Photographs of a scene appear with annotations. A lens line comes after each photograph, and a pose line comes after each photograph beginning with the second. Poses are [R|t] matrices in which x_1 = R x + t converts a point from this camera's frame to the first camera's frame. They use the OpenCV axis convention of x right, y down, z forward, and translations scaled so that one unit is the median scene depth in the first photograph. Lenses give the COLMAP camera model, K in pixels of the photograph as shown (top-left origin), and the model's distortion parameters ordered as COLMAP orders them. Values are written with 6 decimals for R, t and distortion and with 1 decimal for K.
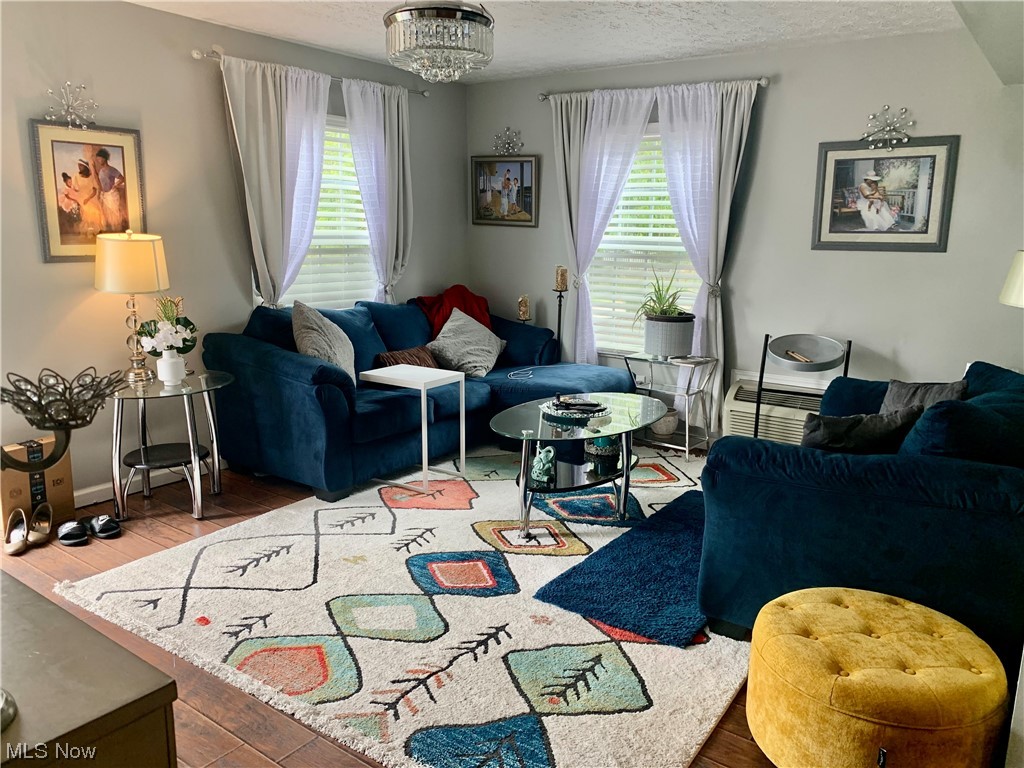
lens RADIAL K [[777.3, 0, 515.7], [0, 777.3, 385.3], [0, 0, 1]] dist [0.027579, -0.042608]
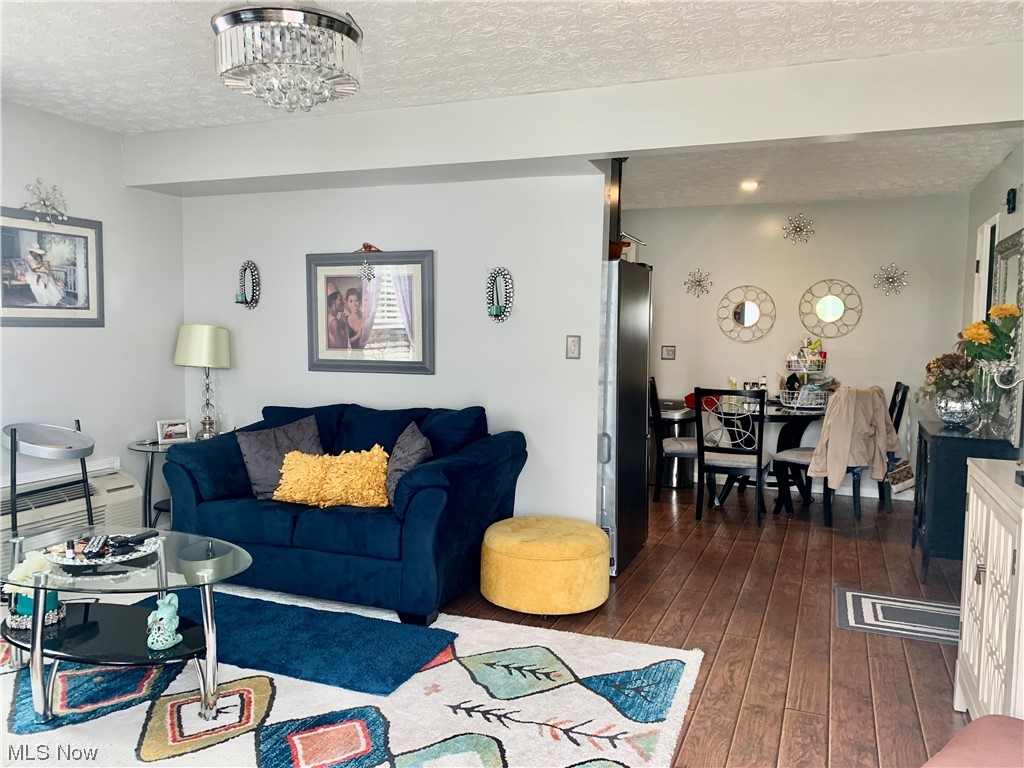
lens RADIAL K [[777.3, 0, 513.5], [0, 777.3, 388.6], [0, 0, 1]] dist [0.027579, -0.042608]
pose [[-0.238487, -0.087752, 0.967173, -0.652735], [0.173271, 0.976085, 0.131286, -0.134319], [-0.955563, 0.198893, -0.217579, 0.729255]]
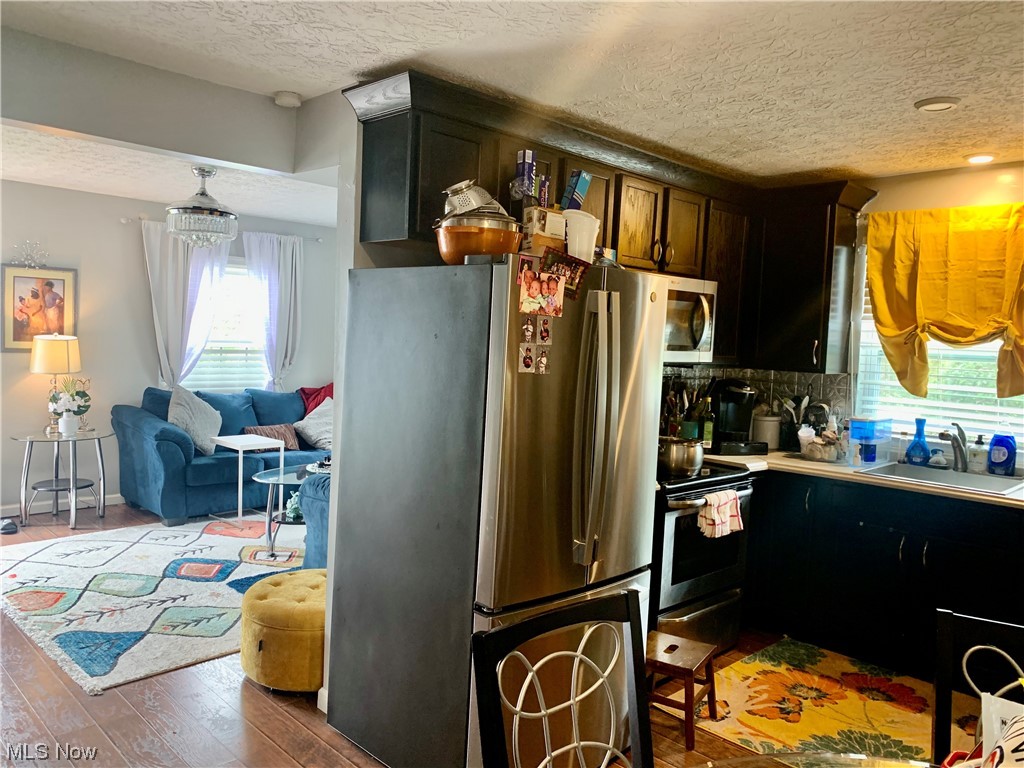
lens RADIAL K [[777.3, 0, 504.8], [0, 777.3, 376.2], [0, 0, 1]] dist [0.027579, -0.042608]
pose [[0.986104, 0.036456, -0.162080, 0.569868], [-0.060151, 0.987780, -0.143779, 0.046932], [0.154858, 0.151530, 0.976247, -0.314511]]
